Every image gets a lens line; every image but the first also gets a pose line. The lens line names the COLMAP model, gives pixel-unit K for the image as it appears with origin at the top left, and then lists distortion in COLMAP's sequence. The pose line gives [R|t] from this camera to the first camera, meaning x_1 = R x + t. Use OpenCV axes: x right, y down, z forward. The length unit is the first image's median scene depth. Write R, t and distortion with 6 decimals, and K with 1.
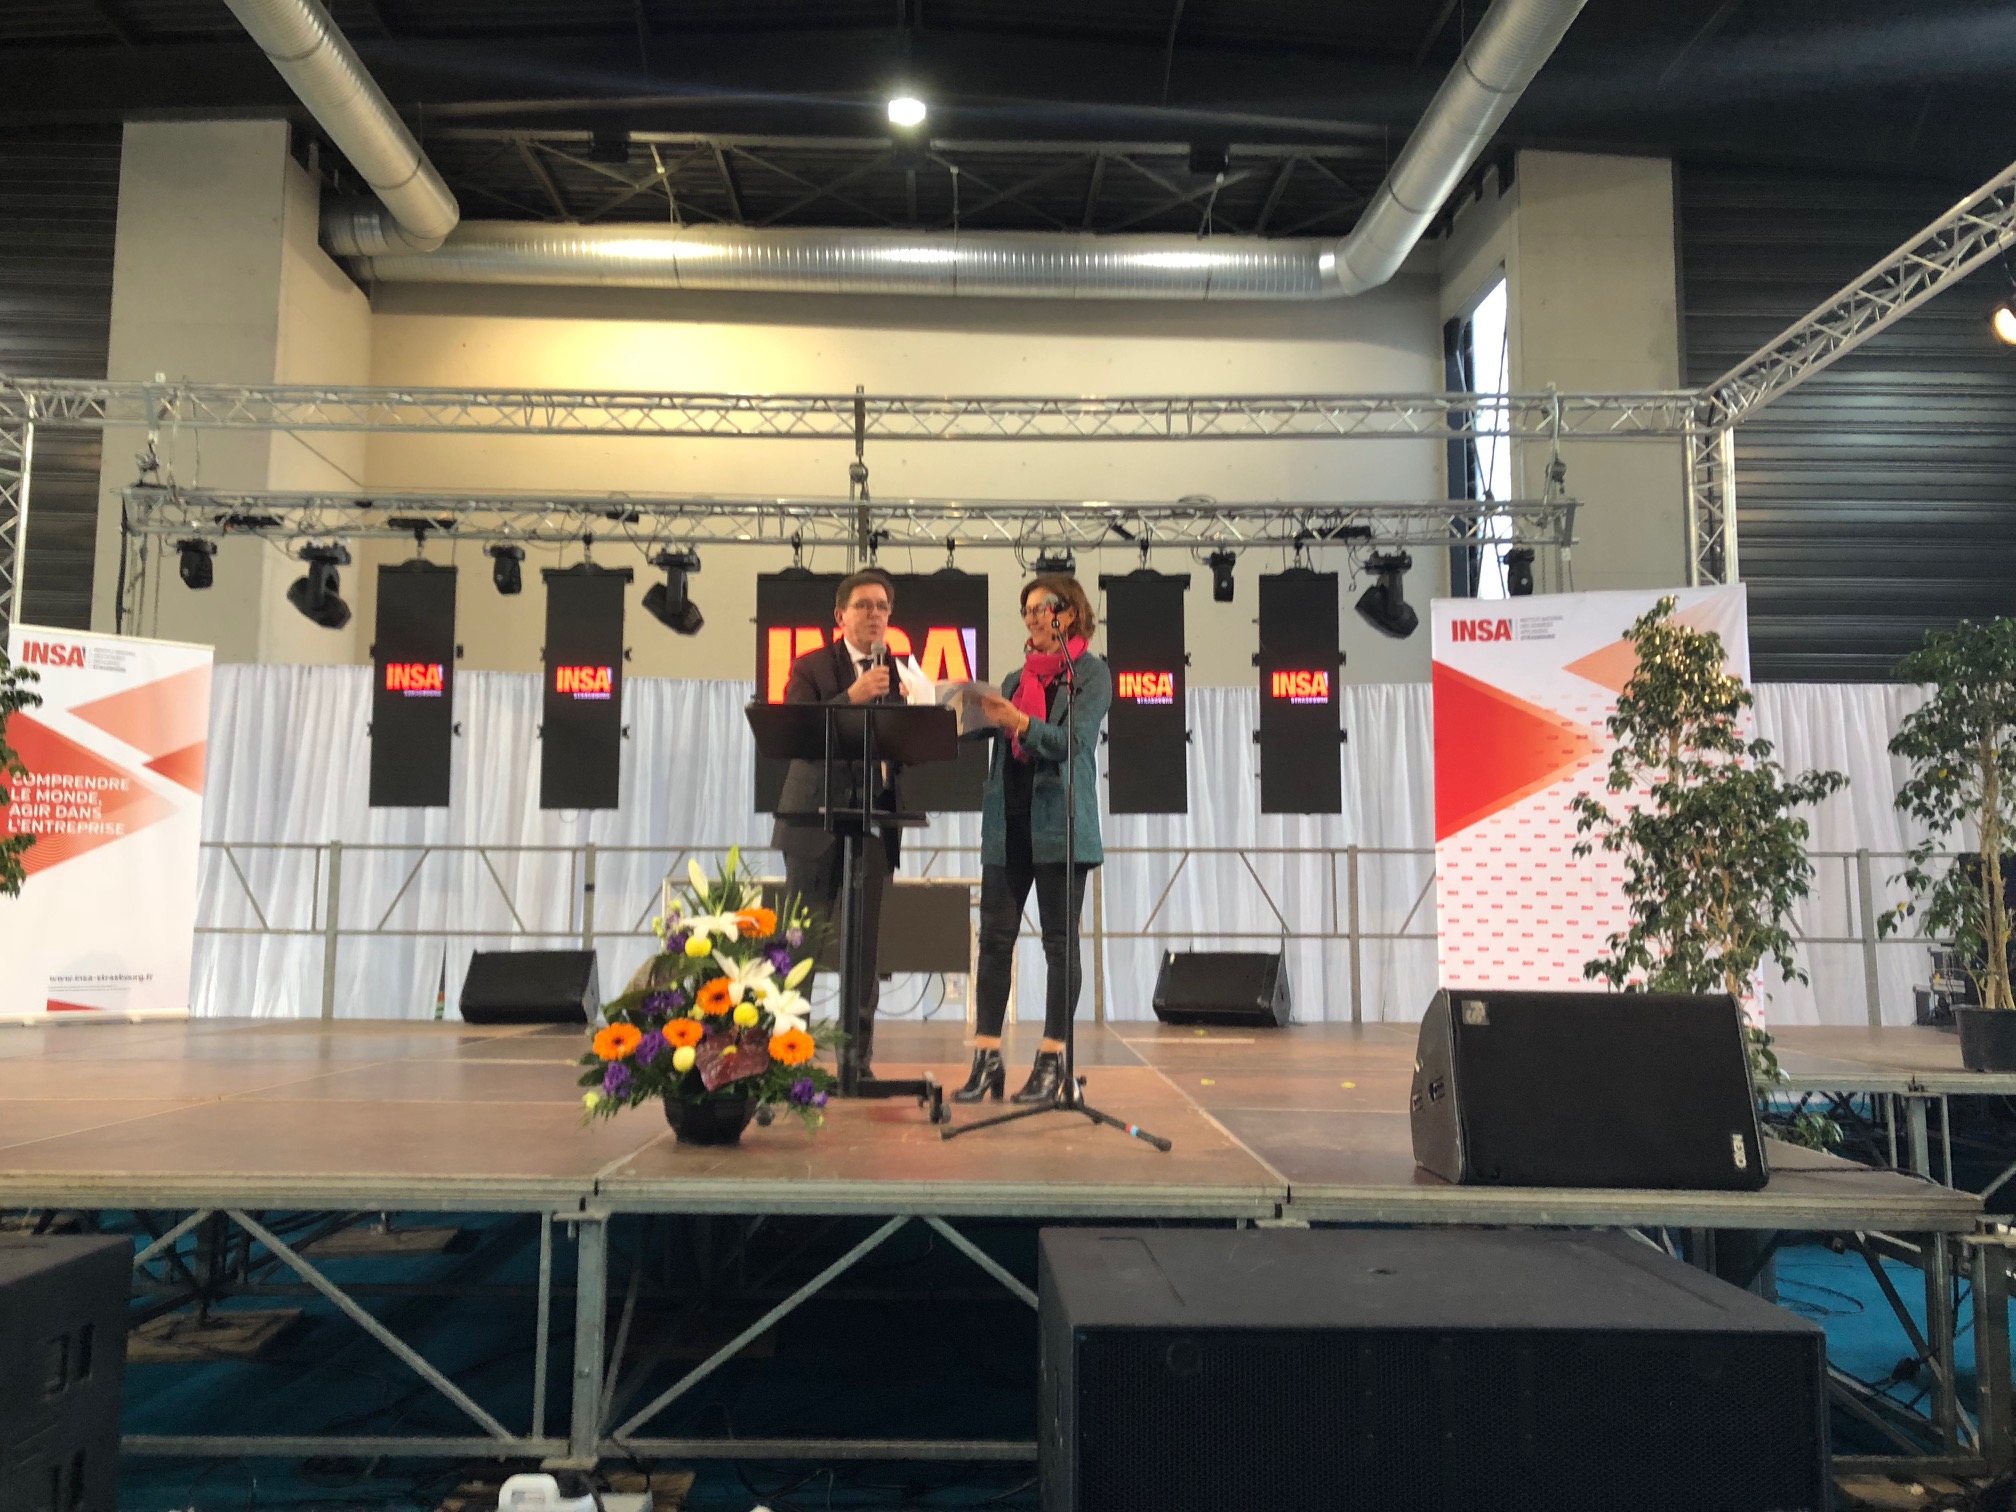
lens RADIAL K [[1391.7, 0, 928.0], [0, 1391.7, 746.6], [0, 0, 1]] dist [0.007334, 0.006963]
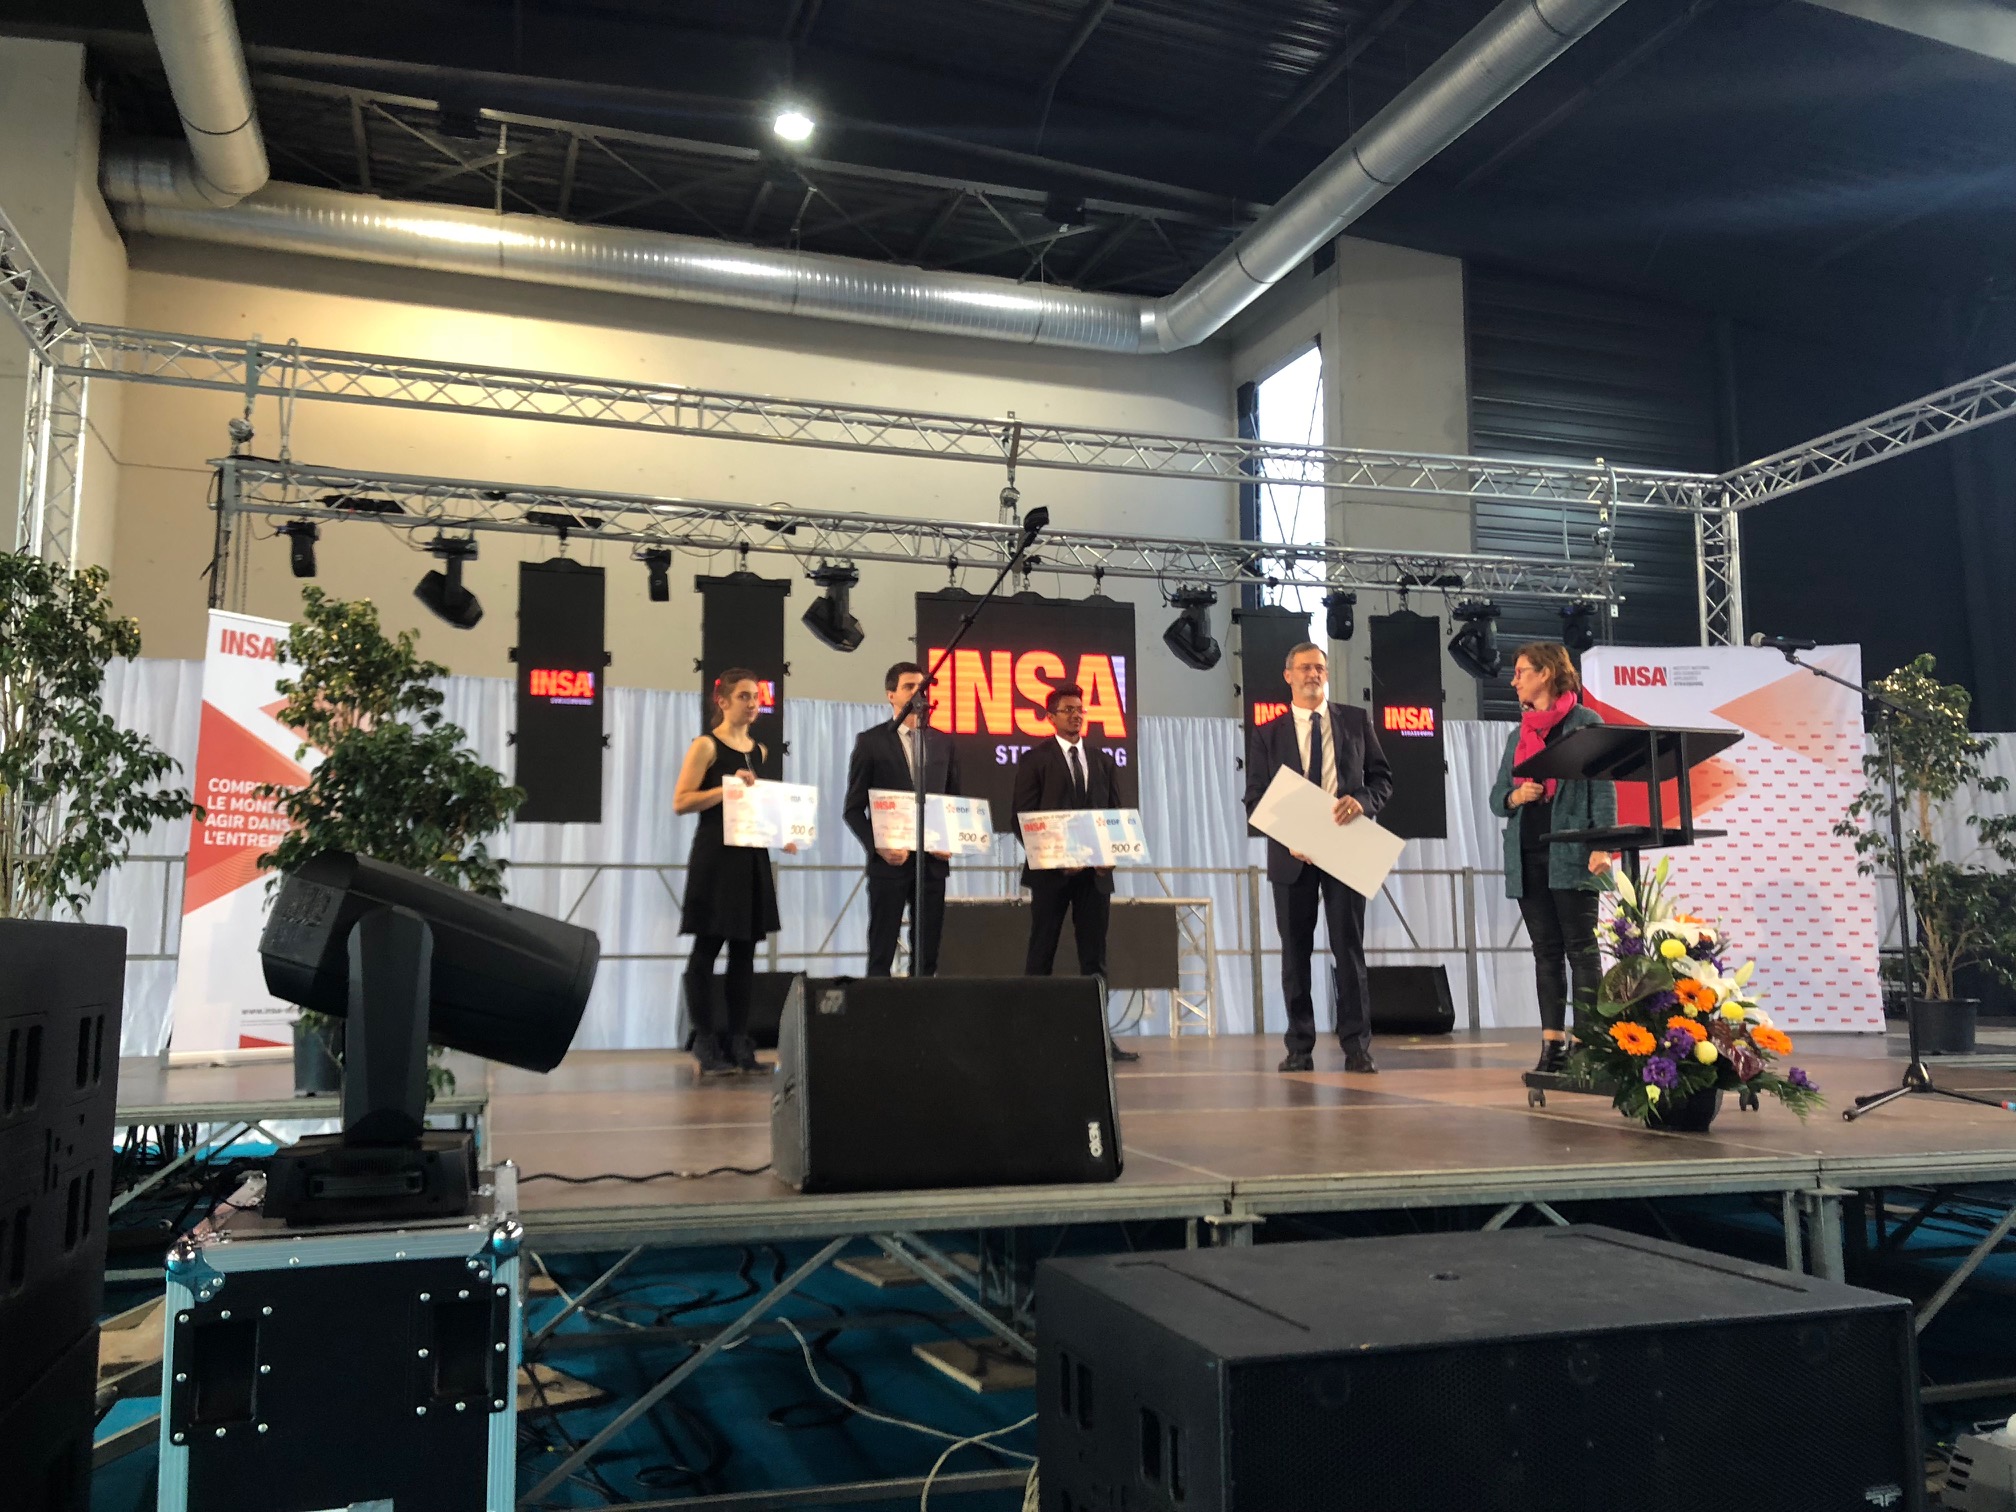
lens RADIAL K [[1426.8, 0, 785.7], [0, 1426.8, 761.2], [0, 0, 1]] dist [0.008705, 0.001791]
pose [[0.969932, 0.021684, 0.242408, -0.478392], [-0.019768, 0.999751, -0.010334, 0.009547], [-0.242572, 0.005231, 0.970119, 0.036890]]
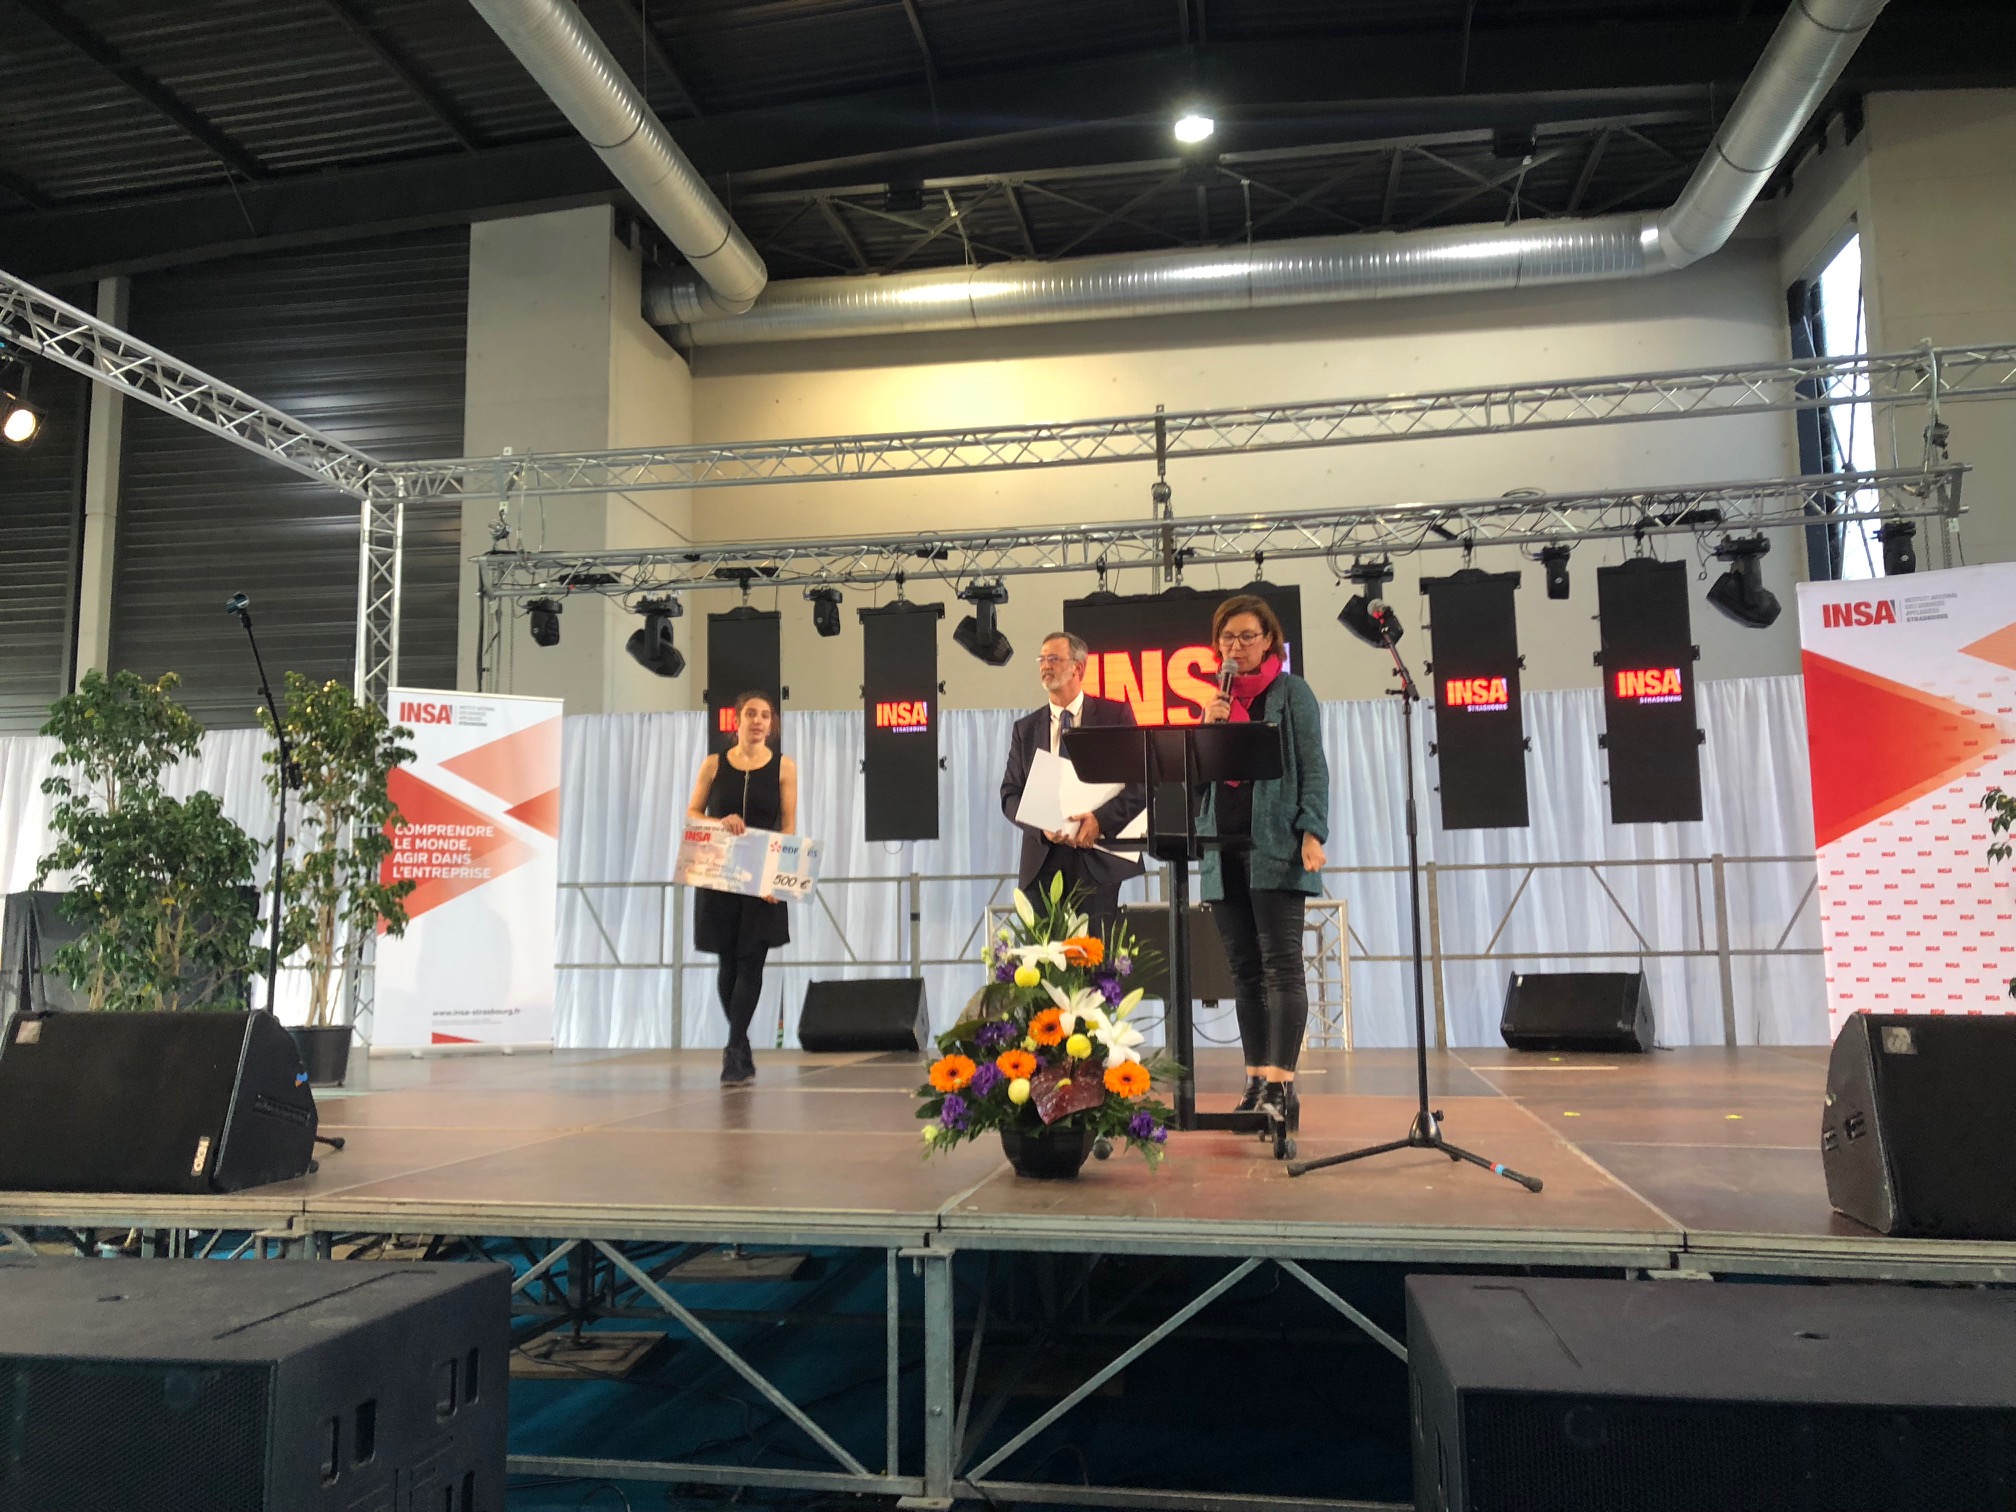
lens RADIAL K [[1383.9, 0, 1008.0], [0, 1383.9, 756.0], [0, 0, 1]] dist [0.007926, 0.002269]
pose [[0.985691, -0.041136, -0.163469, -0.005543], [0.039387, 0.999127, -0.013925, -0.000023], [0.163899, 0.007287, 0.986450, 0.012310]]
